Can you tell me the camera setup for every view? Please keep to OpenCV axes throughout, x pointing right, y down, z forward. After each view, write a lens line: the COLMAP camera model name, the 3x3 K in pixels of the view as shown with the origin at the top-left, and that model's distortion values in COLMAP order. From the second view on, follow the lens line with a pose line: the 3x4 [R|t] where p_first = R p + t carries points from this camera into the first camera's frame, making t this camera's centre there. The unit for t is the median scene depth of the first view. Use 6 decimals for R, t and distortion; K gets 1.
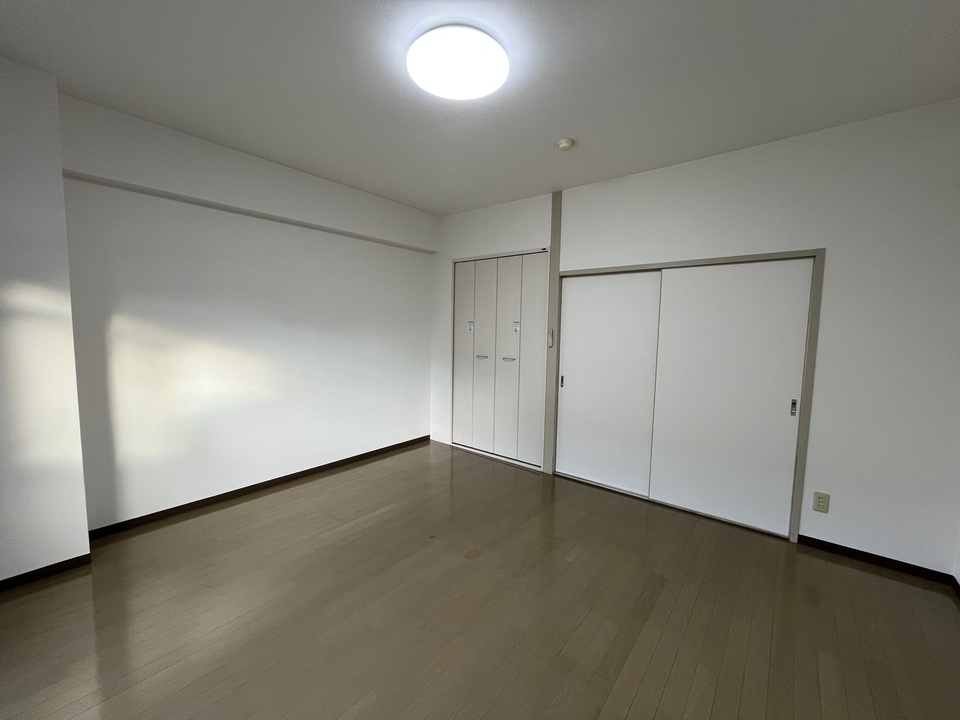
lens RADIAL K [[385.7, 0, 479.8], [0, 385.7, 360.8], [0, 0, 1]] dist [-0.000487, -0.000084]
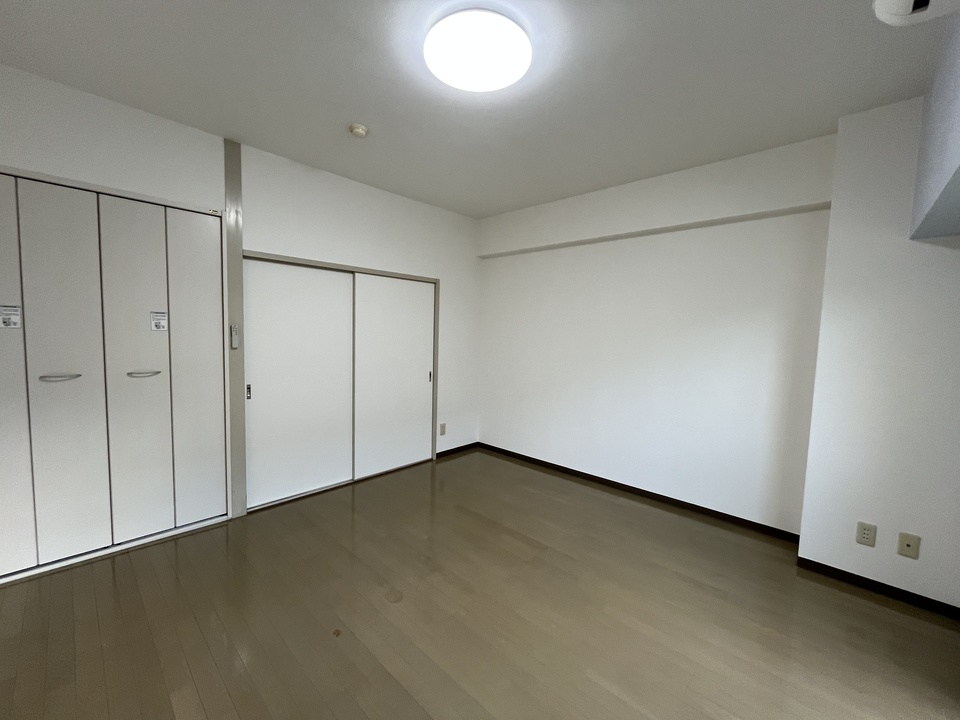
lens RADIAL K [[387.3, 0, 478.3], [0, 387.3, 360.2], [0, 0, 1]] dist [-0.000545, -0.000582]
pose [[0.075258, -0.089334, 0.993154, -0.613049], [0.060950, 0.994529, 0.084839, -0.056860], [-0.995300, 0.054148, 0.080291, 0.549073]]
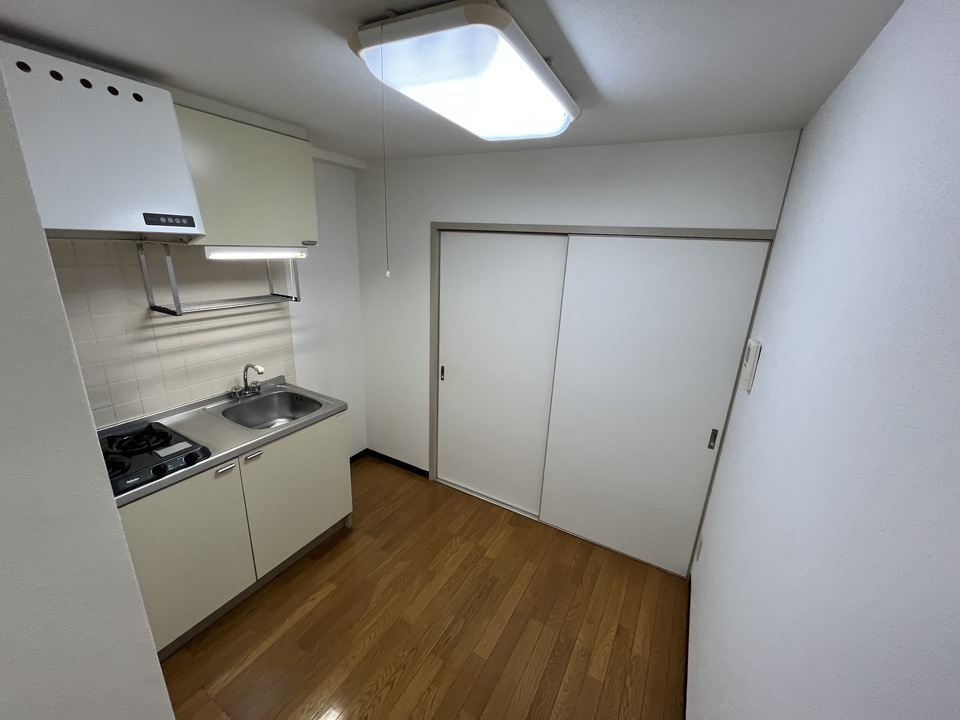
lens RADIAL K [[386.2, 0, 479.8], [0, 386.2, 361.4], [0, 0, 1]] dist [-0.002741, -0.000383]
pose [[0.985853, -0.024255, 0.165849, 0.187193], [-0.011772, 0.977012, 0.212857, -0.155920], [-0.167200, -0.211798, 0.962905, 0.300460]]
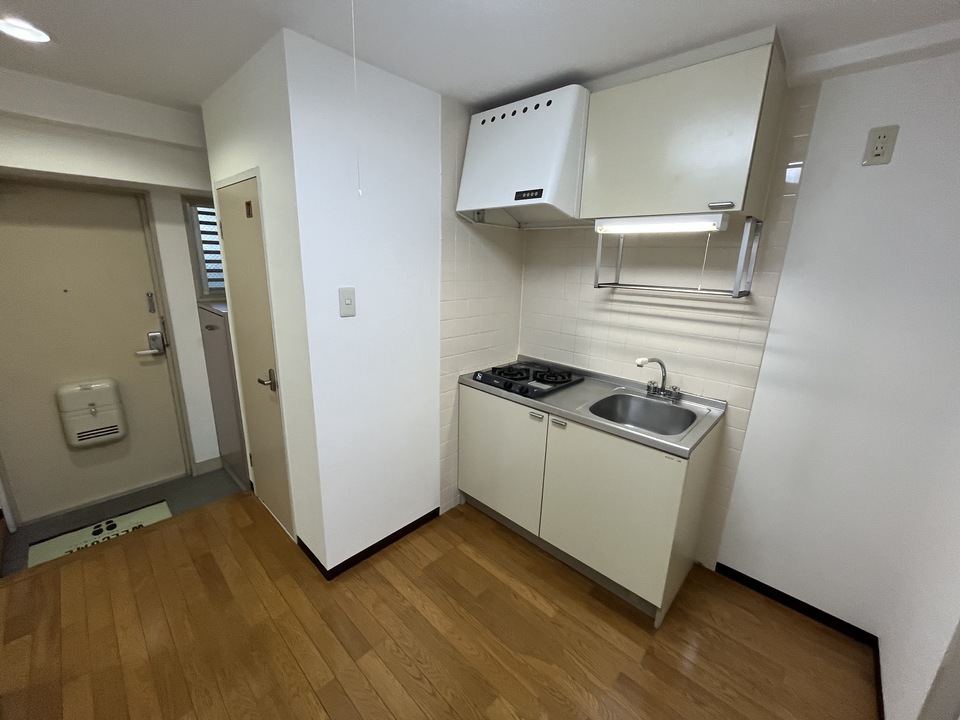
lens RADIAL K [[387.3, 0, 478.3], [0, 387.3, 360.2], [0, 0, 1]] dist [-0.000545, -0.000582]
pose [[-0.073580, 0.231009, -0.970165, 0.507542], [-0.117897, 0.963966, 0.238475, -0.111229], [0.990296, 0.131926, -0.043693, 0.770039]]
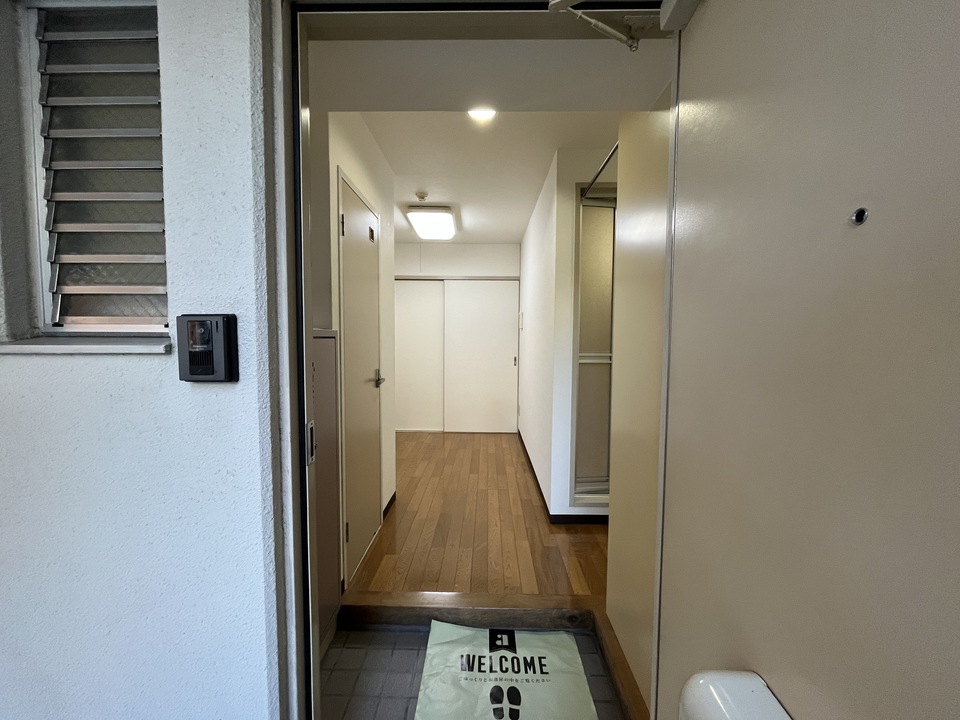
lens RADIAL K [[378.8, 0, 482.4], [0, 378.8, 361.8], [0, 0, 1]] dist [-0.000691, -0.000147]
pose [[0.783728, -0.051675, 0.618950, -0.349495], [0.061121, 0.998113, 0.005937, 0.084936], [-0.618089, 0.033177, 0.785408, -0.263248]]
